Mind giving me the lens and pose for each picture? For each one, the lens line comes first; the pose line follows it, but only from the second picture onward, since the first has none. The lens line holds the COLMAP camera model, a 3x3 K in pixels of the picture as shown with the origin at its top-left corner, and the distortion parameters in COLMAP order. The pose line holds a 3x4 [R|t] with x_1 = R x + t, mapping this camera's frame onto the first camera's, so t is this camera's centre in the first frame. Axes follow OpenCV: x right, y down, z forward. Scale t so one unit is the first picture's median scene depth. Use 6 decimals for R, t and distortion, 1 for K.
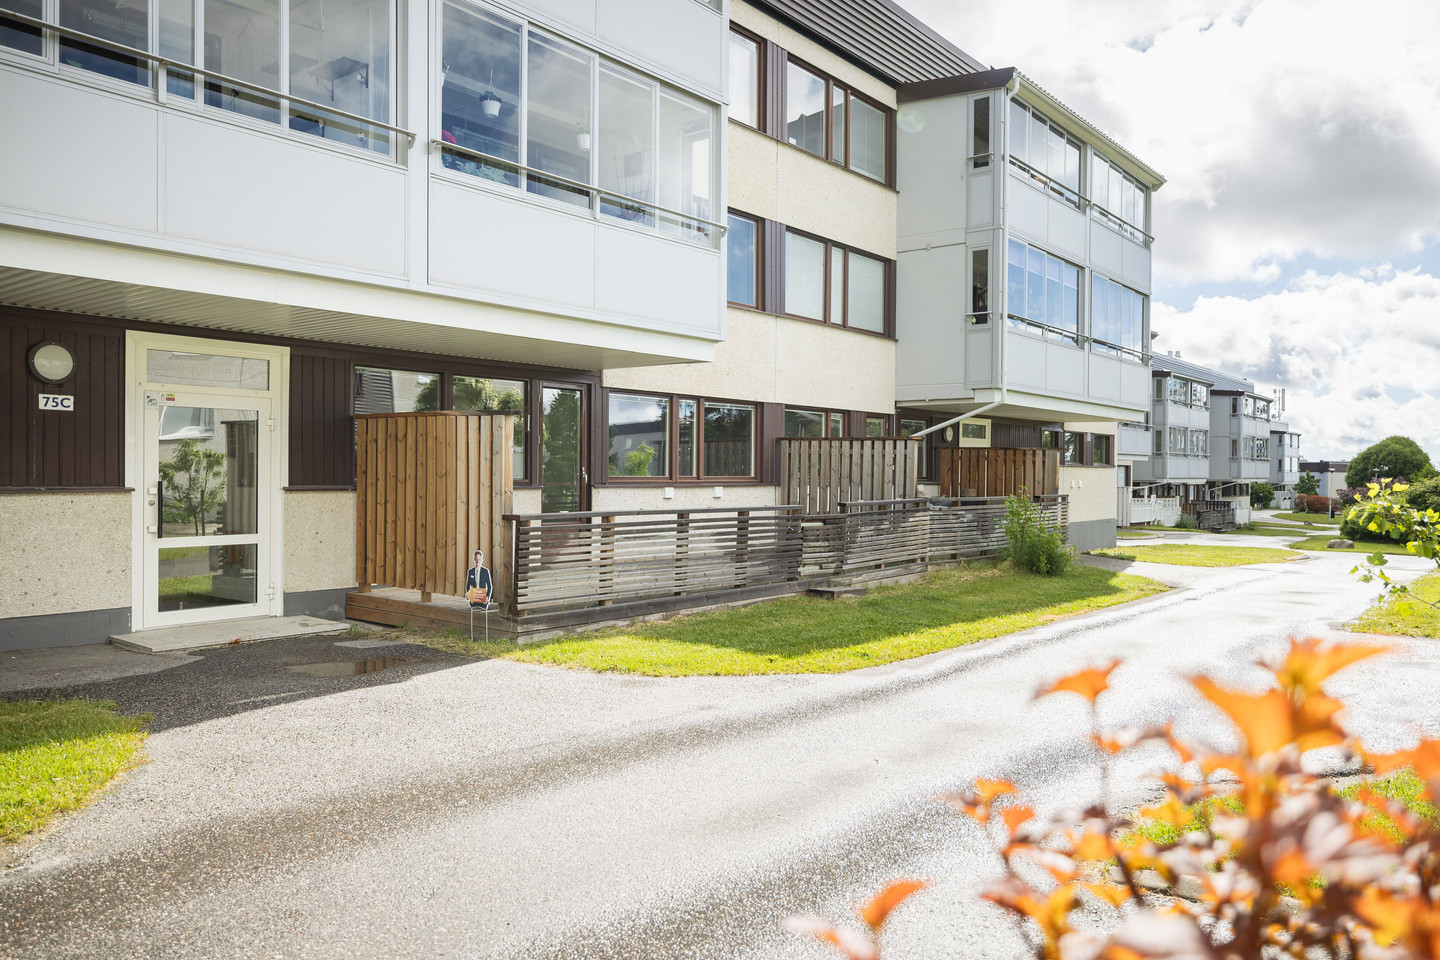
lens RADIAL K [[1069.0, 0, 721.1], [0, 1069.0, 480.5], [0, 0, 1]] dist [0.006826, -0.000347]
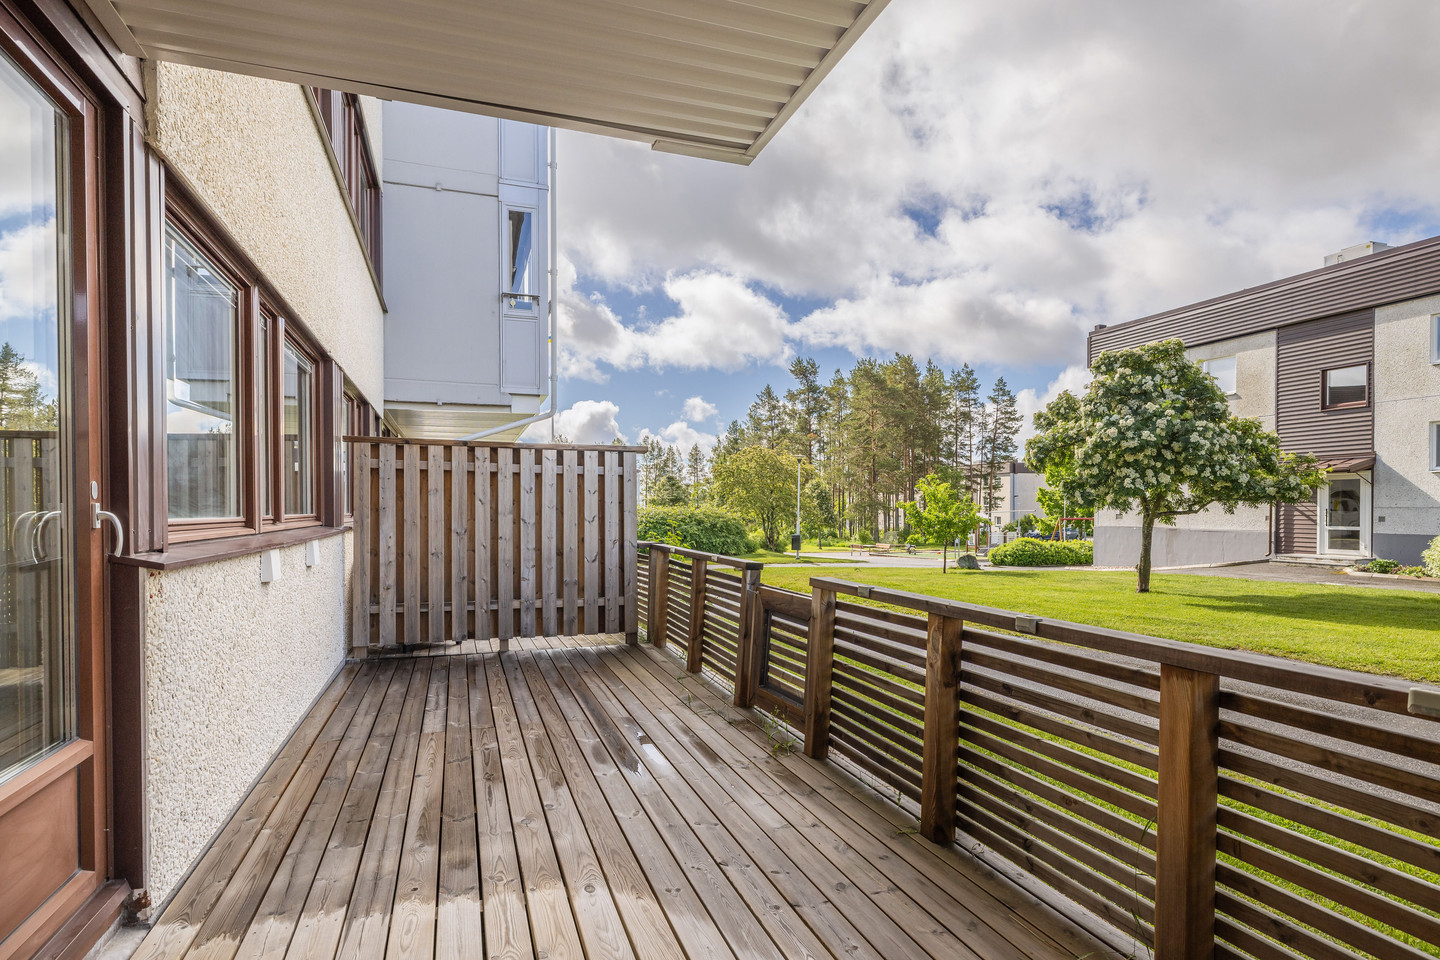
lens RADIAL K [[751.6, 0, 753.9], [0, 751.6, 533.9], [0, 0, 1]] dist [-0.005011, 0.002163]
pose [[0.507709, -0.040596, 0.860571, -0.150244], [0.017509, 0.999169, 0.036804, -0.004041], [-0.861350, -0.003618, 0.507998, 0.628254]]
